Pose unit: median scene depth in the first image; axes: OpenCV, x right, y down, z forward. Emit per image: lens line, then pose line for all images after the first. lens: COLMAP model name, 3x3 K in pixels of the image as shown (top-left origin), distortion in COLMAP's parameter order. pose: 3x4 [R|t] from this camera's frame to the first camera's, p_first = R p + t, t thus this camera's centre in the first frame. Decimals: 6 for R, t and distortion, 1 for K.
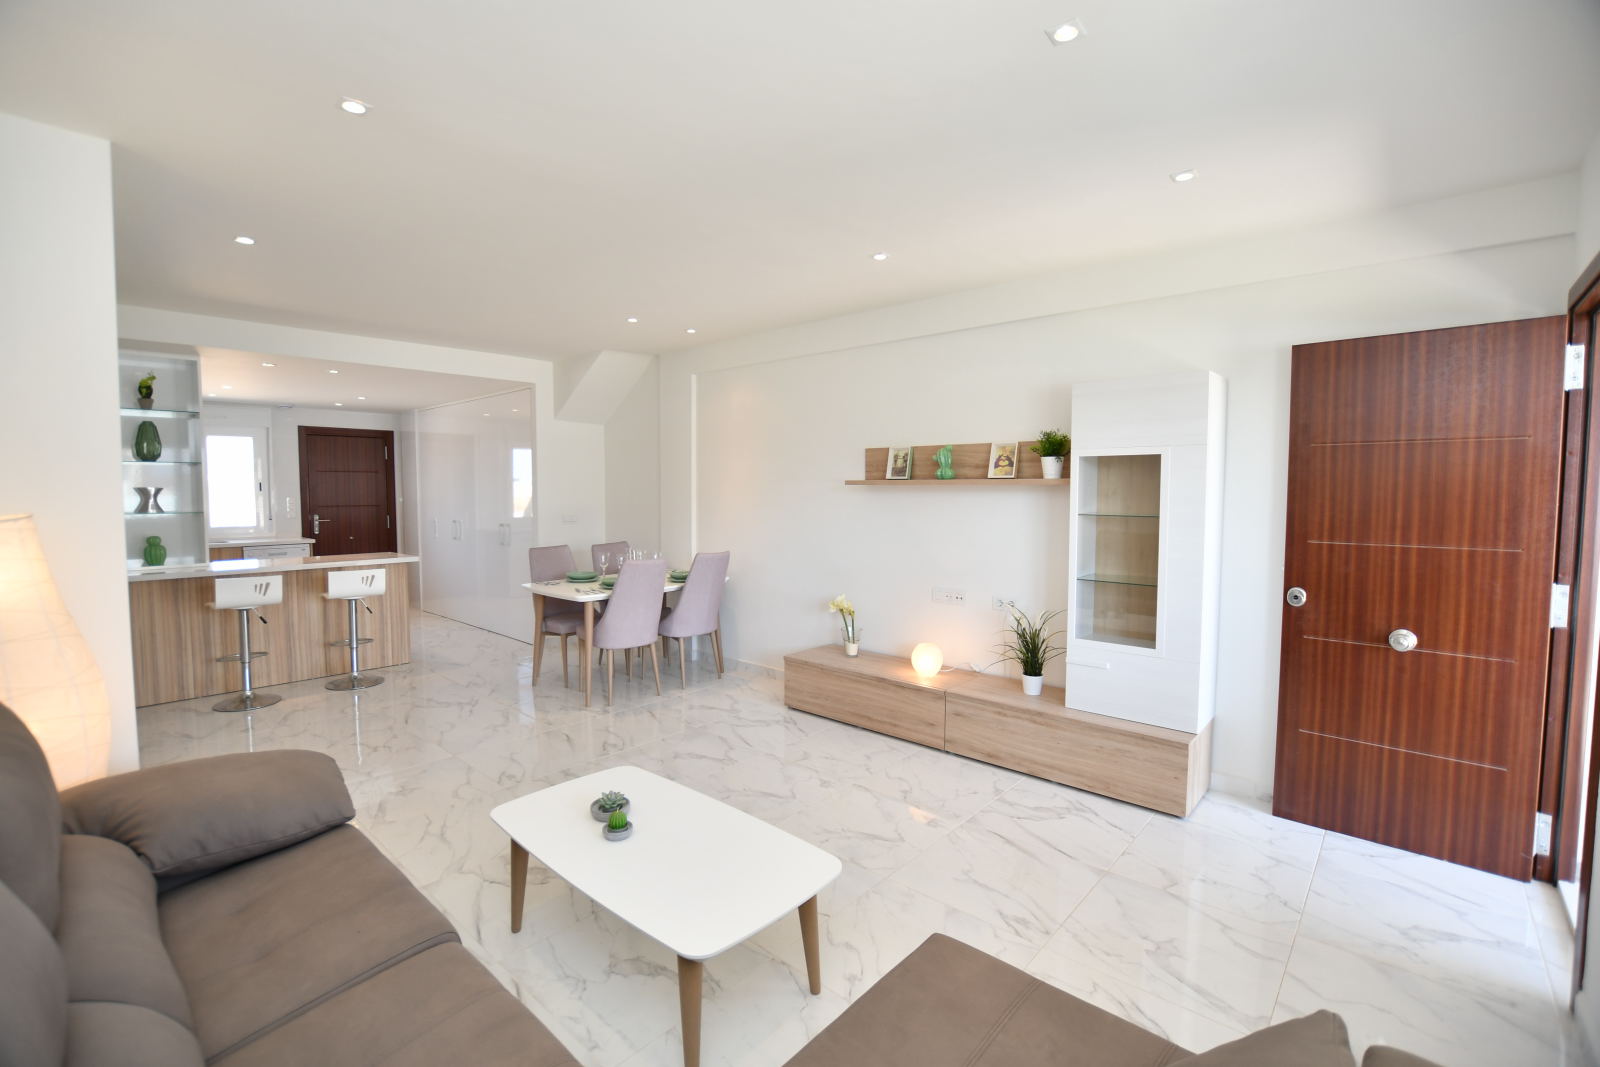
lens RADIAL K [[704.7, 0, 789.7], [0, 704.7, 538.0], [0, 0, 1]] dist [-0.039124, 0.006904]
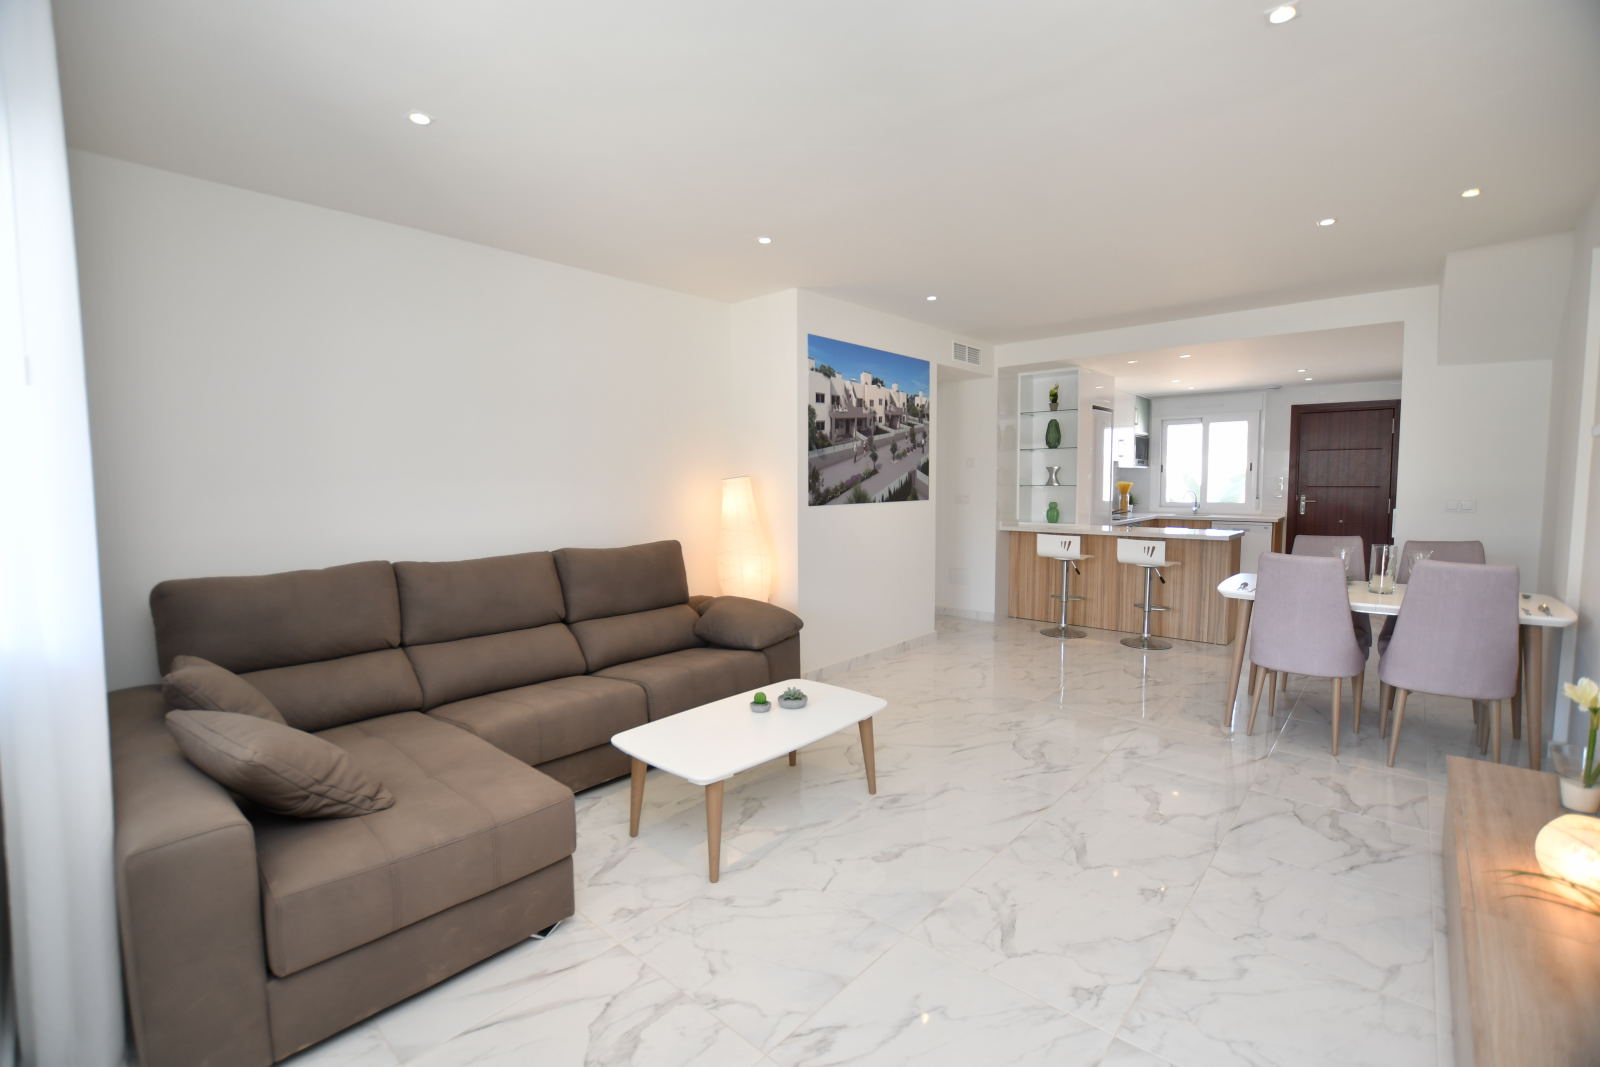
lens RADIAL K [[704.7, 0, 789.7], [0, 704.7, 538.0], [0, 0, 1]] dist [-0.039124, 0.006904]
pose [[0.007190, 0.082743, -0.996545, 0.534993], [-0.062277, 0.994673, 0.082139, -0.014852], [0.998033, 0.061472, 0.012305, 0.493145]]
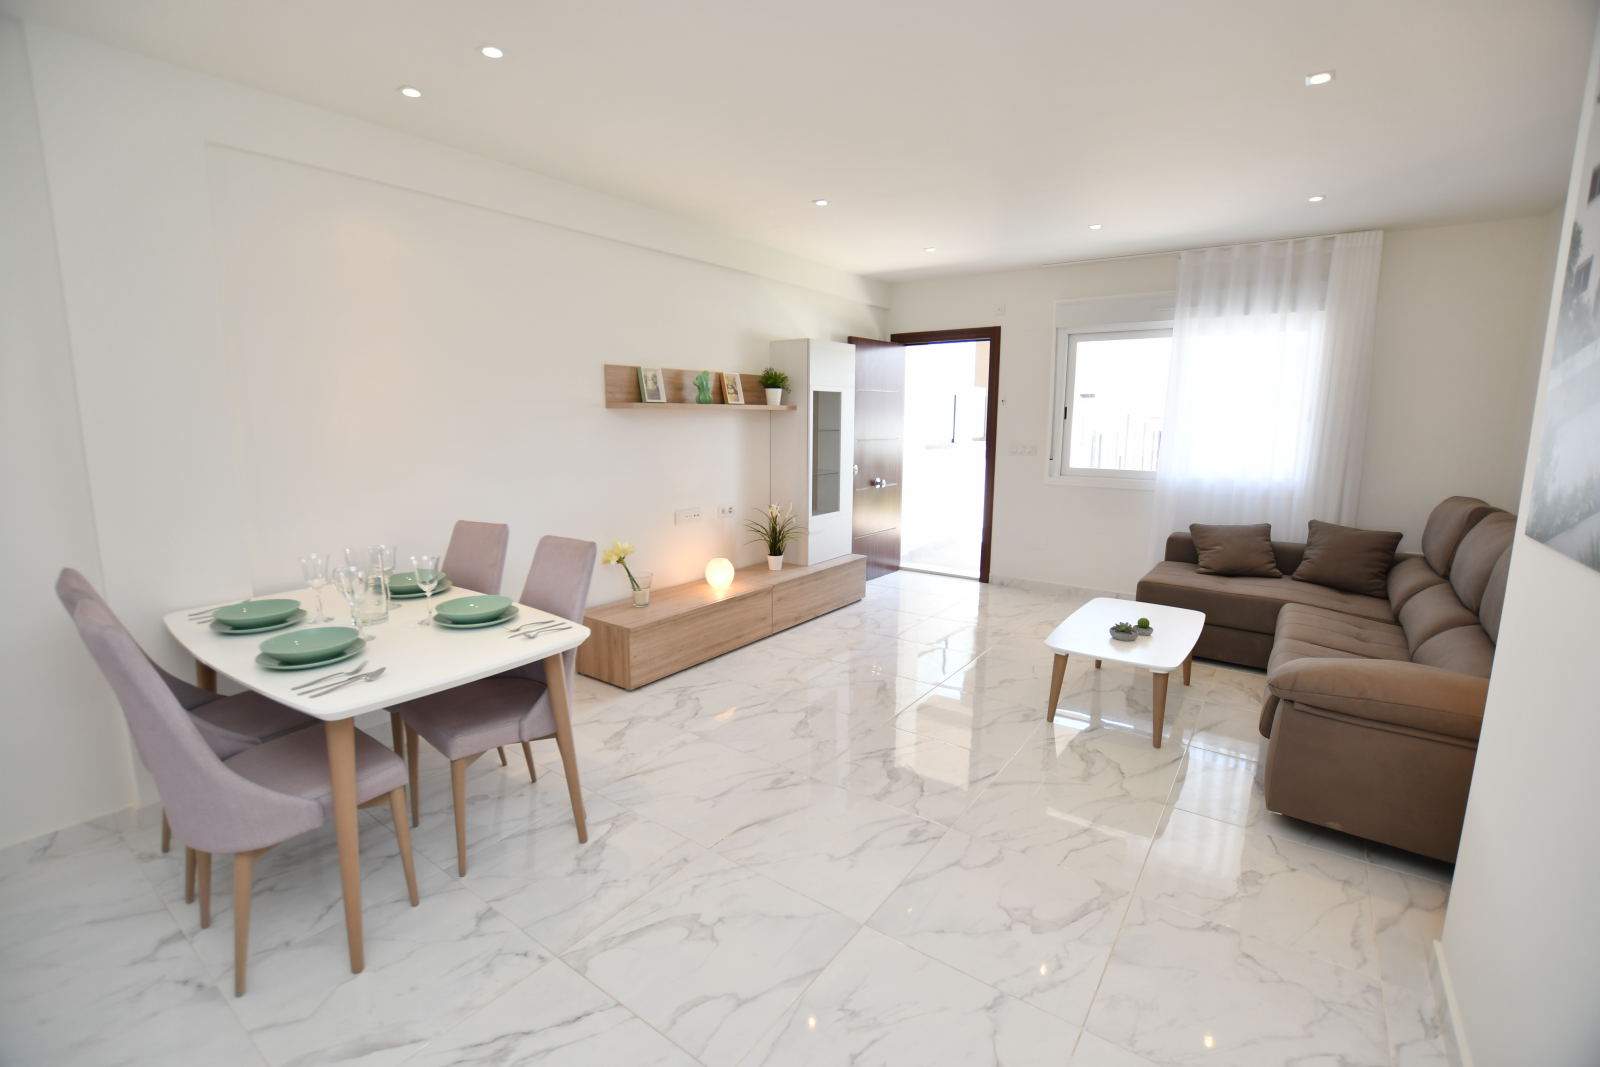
lens RADIAL K [[704.7, 0, 789.7], [0, 704.7, 538.0], [0, 0, 1]] dist [-0.039124, 0.006904]
pose [[-0.111256, -0.168774, 0.979356, -0.814616], [0.068264, 0.981848, 0.176959, -0.060318], [-0.991444, 0.086543, -0.097715, 0.937172]]
